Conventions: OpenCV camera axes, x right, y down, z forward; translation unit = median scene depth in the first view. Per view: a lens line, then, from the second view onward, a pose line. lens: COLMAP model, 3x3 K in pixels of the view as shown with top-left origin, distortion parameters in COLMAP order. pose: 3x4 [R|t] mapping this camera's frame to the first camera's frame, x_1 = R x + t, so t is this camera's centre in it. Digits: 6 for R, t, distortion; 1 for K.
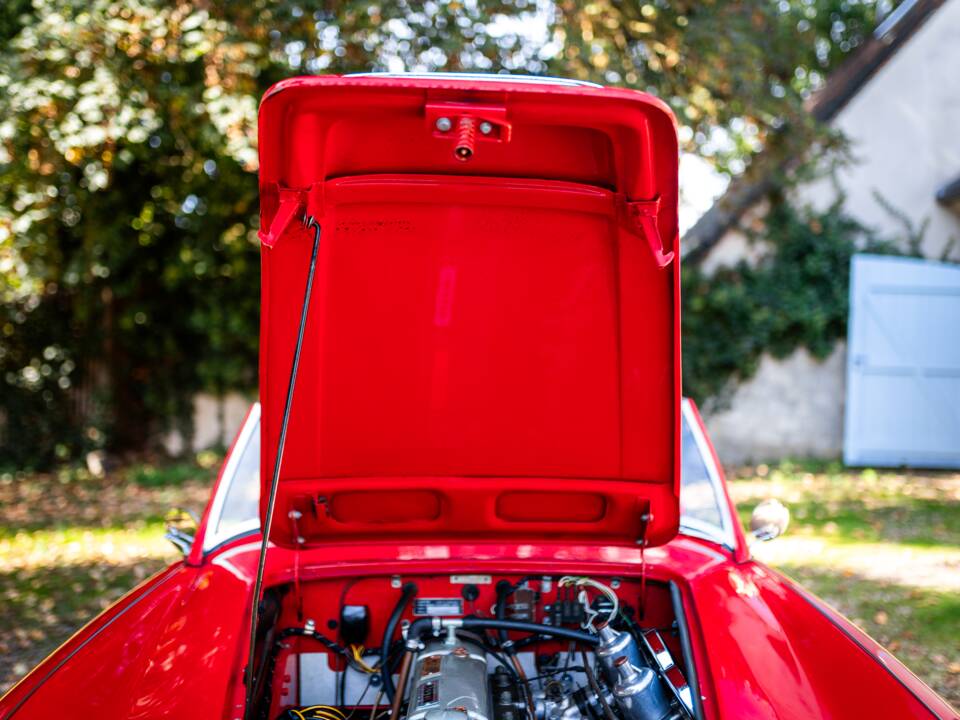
lens RADIAL K [[1025.6, 0, 480.0], [0, 1025.6, 360.0], [0, 0, 1]] dist [0.008794, 0.004545]
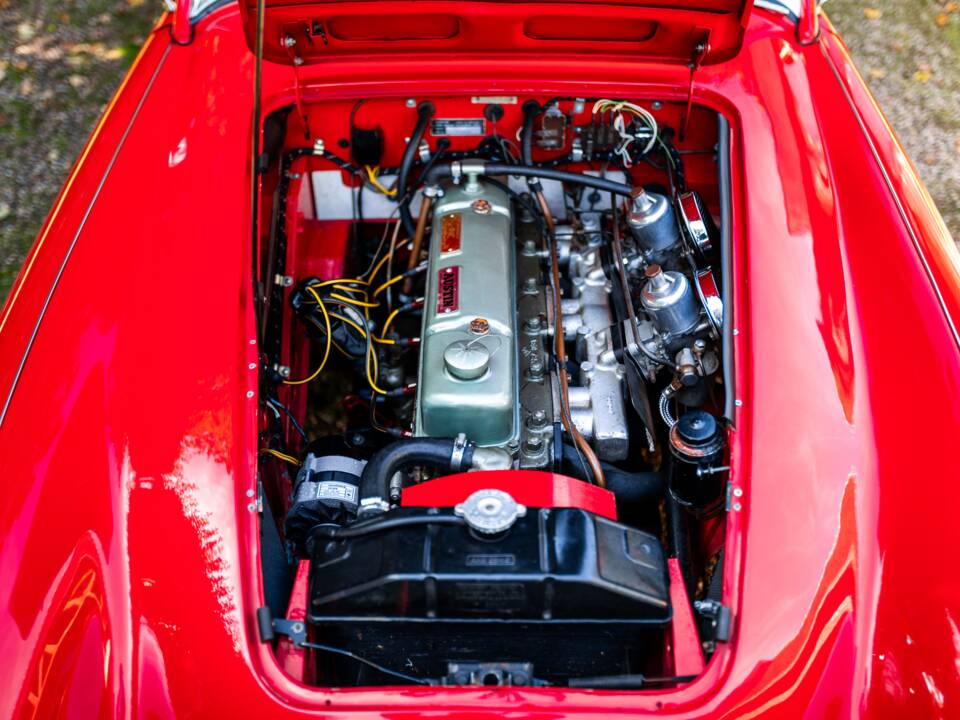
lens RADIAL K [[1025.6, 0, 480.0], [0, 1025.6, 360.0], [0, 0, 1]] dist [0.008794, 0.004545]
pose [[0.999725, 0.014523, -0.018432, -0.001645], [0.000841, 0.762797, 0.646637, -0.190602], [0.023451, -0.646475, 0.762575, 0.178314]]
